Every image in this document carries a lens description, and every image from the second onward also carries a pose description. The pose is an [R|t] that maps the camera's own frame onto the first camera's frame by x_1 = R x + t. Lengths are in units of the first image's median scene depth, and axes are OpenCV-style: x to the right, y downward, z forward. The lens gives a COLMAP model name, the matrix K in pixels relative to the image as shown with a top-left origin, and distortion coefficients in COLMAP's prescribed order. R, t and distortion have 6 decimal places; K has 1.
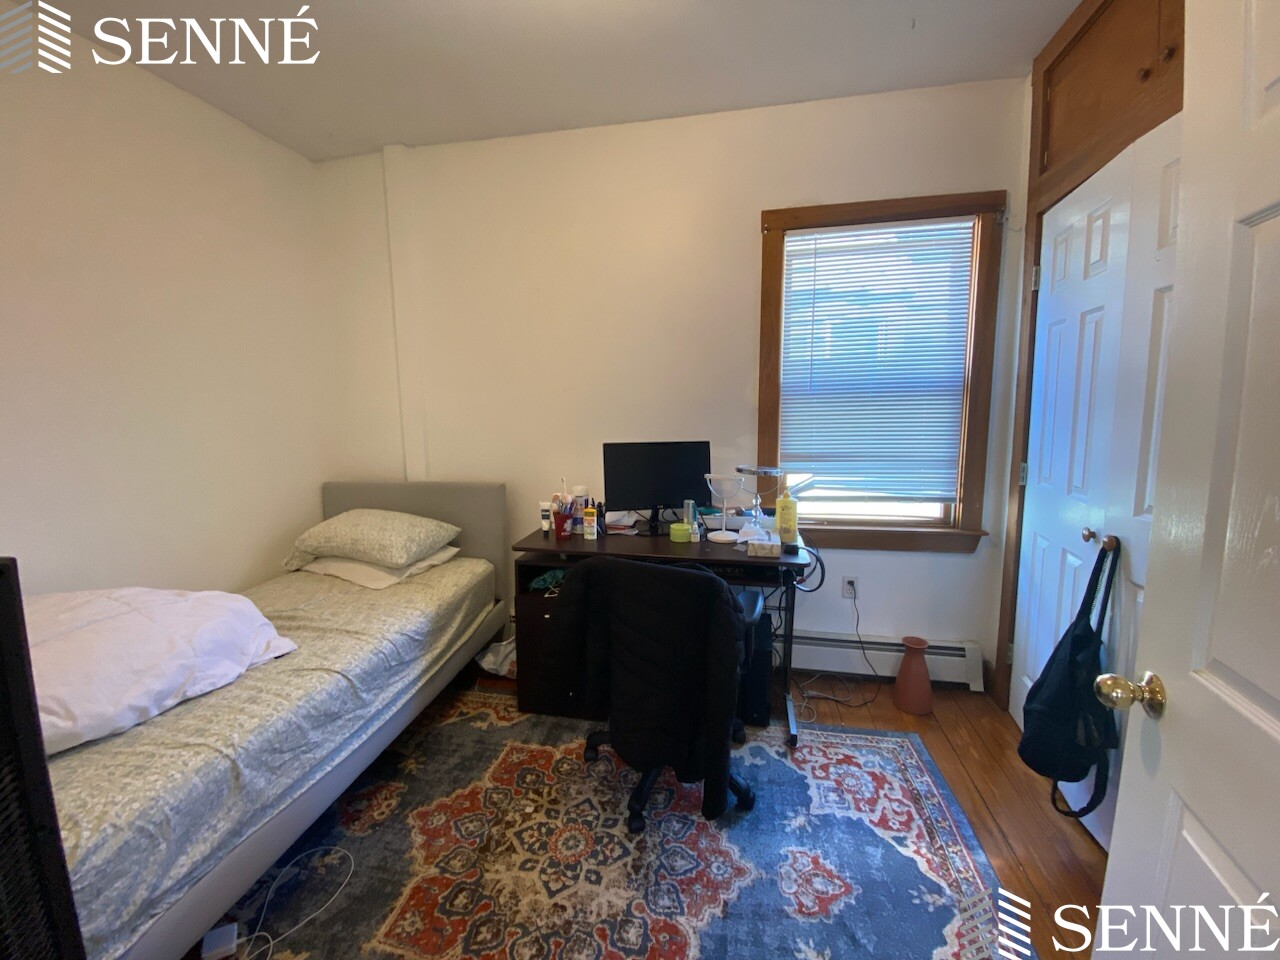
lens RADIAL K [[528.9, 0, 640.0], [0, 528.9, 480.0], [0, 0, 1]] dist [0.040834, -0.023263]
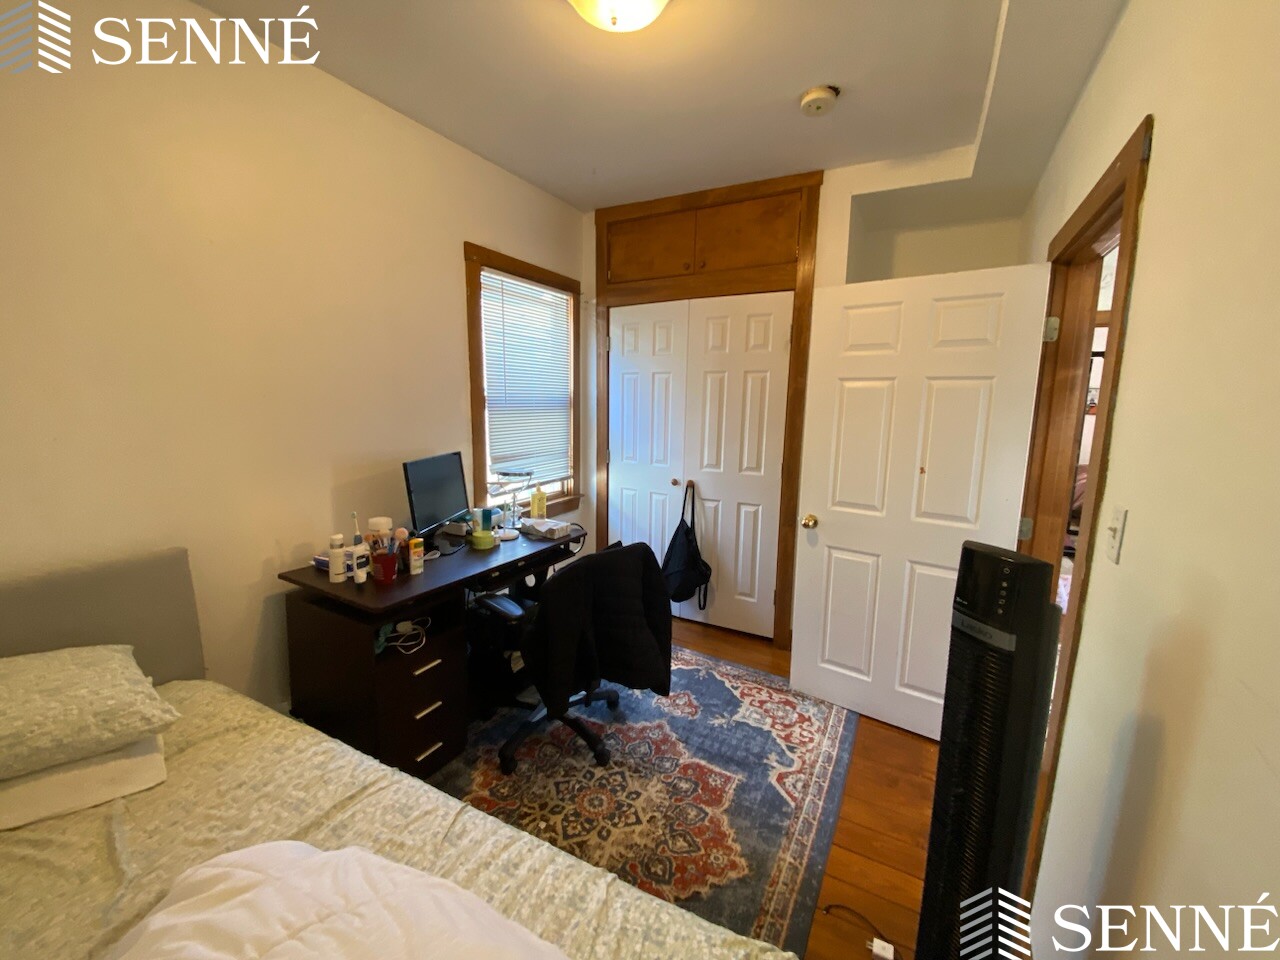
lens RADIAL K [[516.3, 0, 640.0], [0, 516.3, 480.0], [0, 0, 1]] dist [0.001496, -0.000160]
pose [[0.298058, -0.130501, 0.945585, -1.150536], [0.105208, 0.989066, 0.103340, -0.132208], [-0.948732, 0.068682, 0.308528, 0.553160]]
